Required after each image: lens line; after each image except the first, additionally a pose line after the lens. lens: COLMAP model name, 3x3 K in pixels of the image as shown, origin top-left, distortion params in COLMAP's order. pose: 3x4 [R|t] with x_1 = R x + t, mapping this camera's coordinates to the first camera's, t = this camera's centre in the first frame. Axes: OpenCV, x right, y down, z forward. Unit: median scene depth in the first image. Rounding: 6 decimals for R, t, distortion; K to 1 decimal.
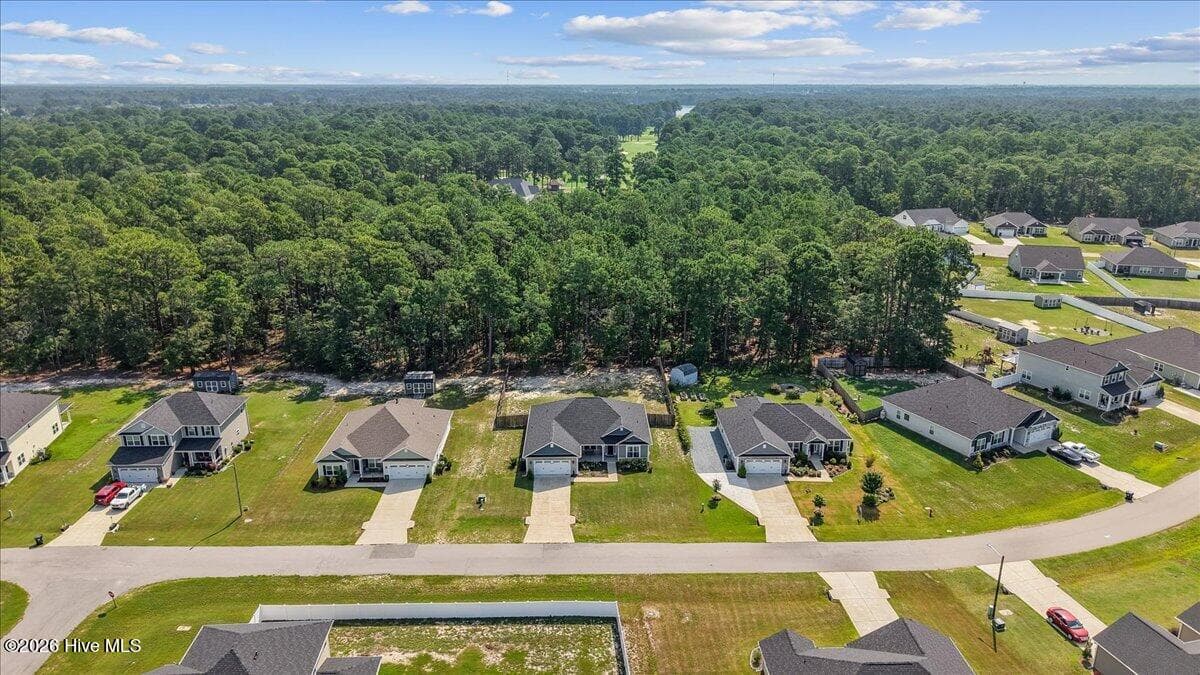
lens RADIAL K [[793.9, 0, 598.8], [0, 793.9, 337.6], [0, 0, 1]] dist [0.087917, -0.115668]
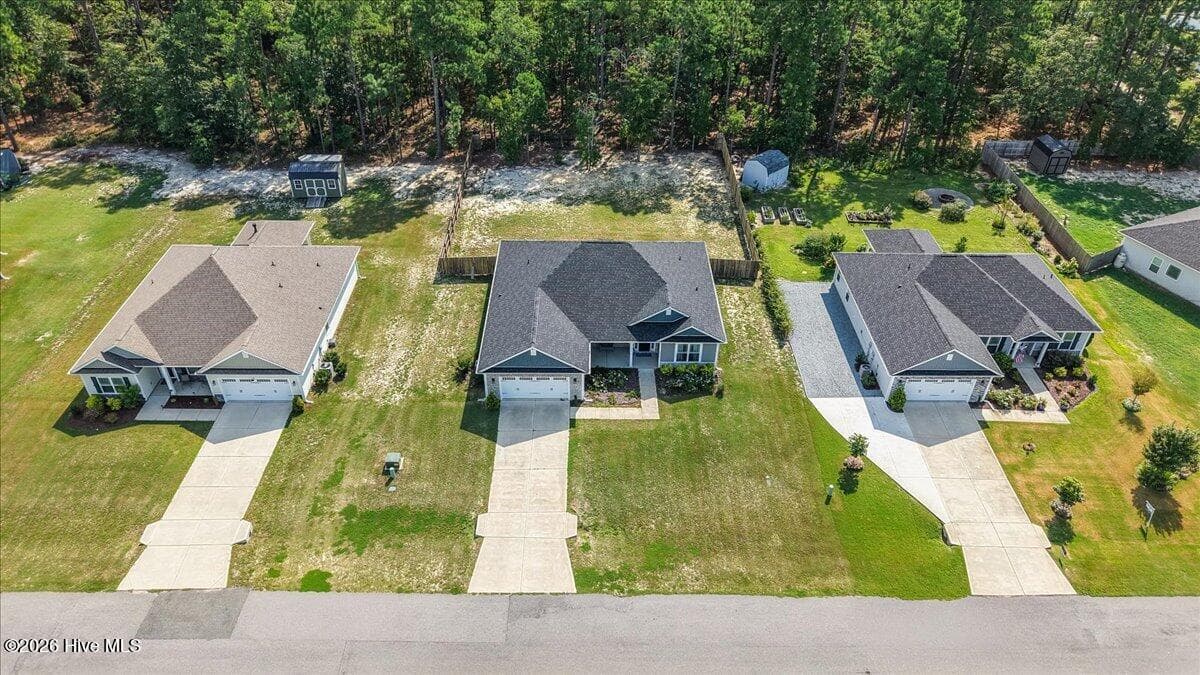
lens RADIAL K [[811.9, 0, 599.3], [0, 811.9, 334.2], [0, 0, 1]] dist [0.014023, -0.003477]
pose [[0.999769, 0.020966, -0.004822, -0.013269], [-0.018245, 0.945070, 0.326358, -0.041145], [0.011399, -0.326194, 0.945234, 0.477880]]
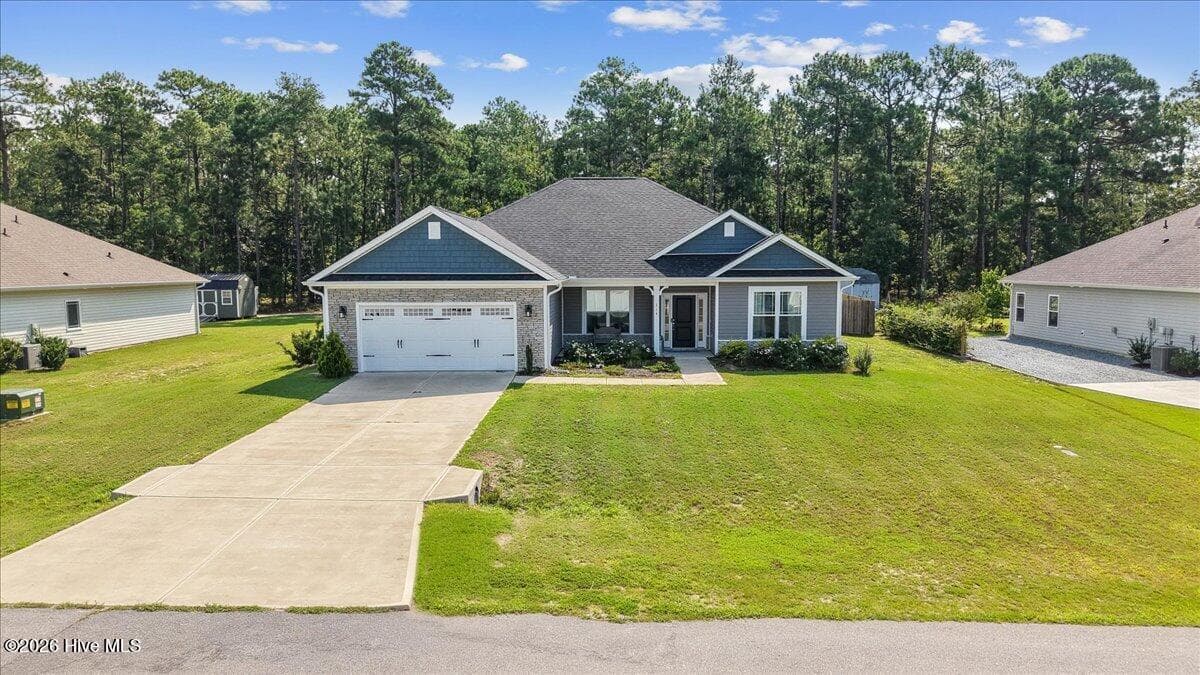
lens RADIAL K [[811.2, 0, 600.0], [0, 811.2, 337.5], [0, 0, 1]] dist [-0.005869, -0.001984]
pose [[0.998689, 0.000345, -0.051197, 0.000349], [-0.011126, 0.977542, -0.210445, 0.198164], [0.049975, 0.210738, 0.976264, 0.724713]]
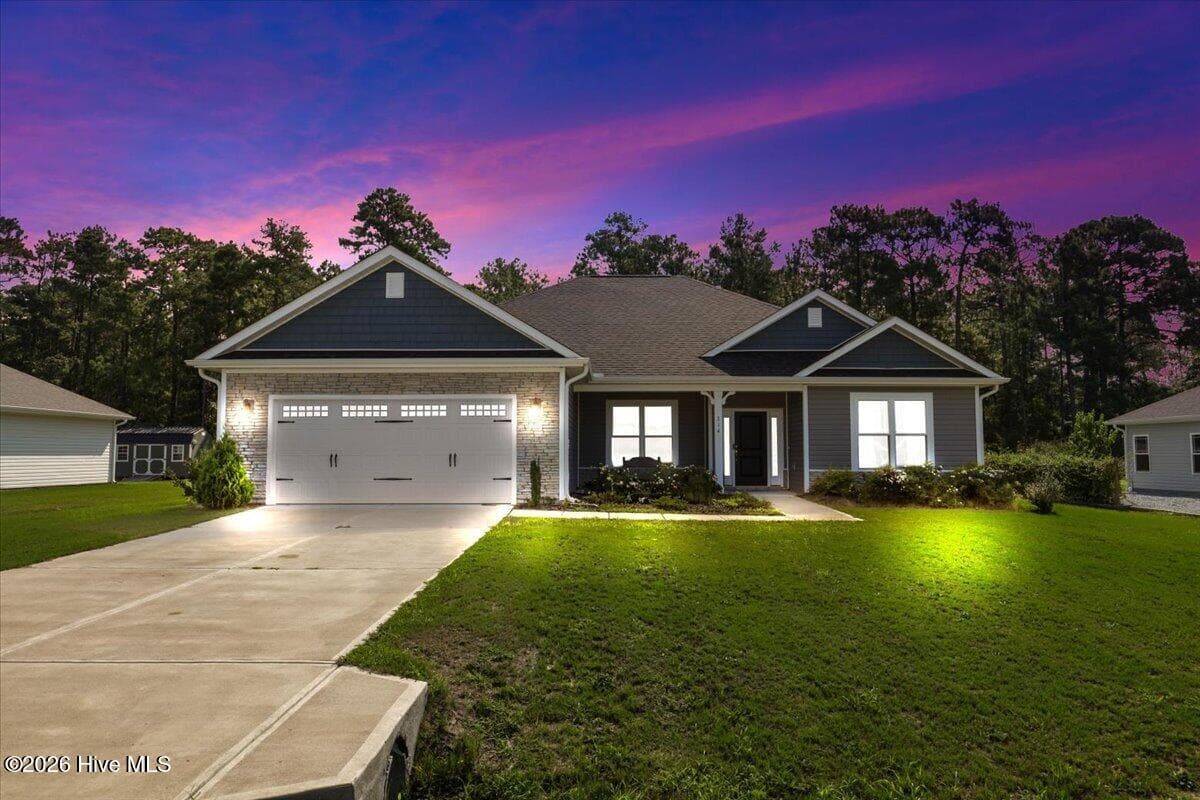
lens RADIAL K [[770.1, 0, 606.3], [0, 770.1, 401.0], [0, 0, 1]] dist [-0.011950, 0.000730]
pose [[0.999517, -0.001935, -0.031030, -0.013828], [-0.009541, 0.930813, -0.365370, 0.192799], [0.029590, 0.365490, 0.930345, 0.810563]]
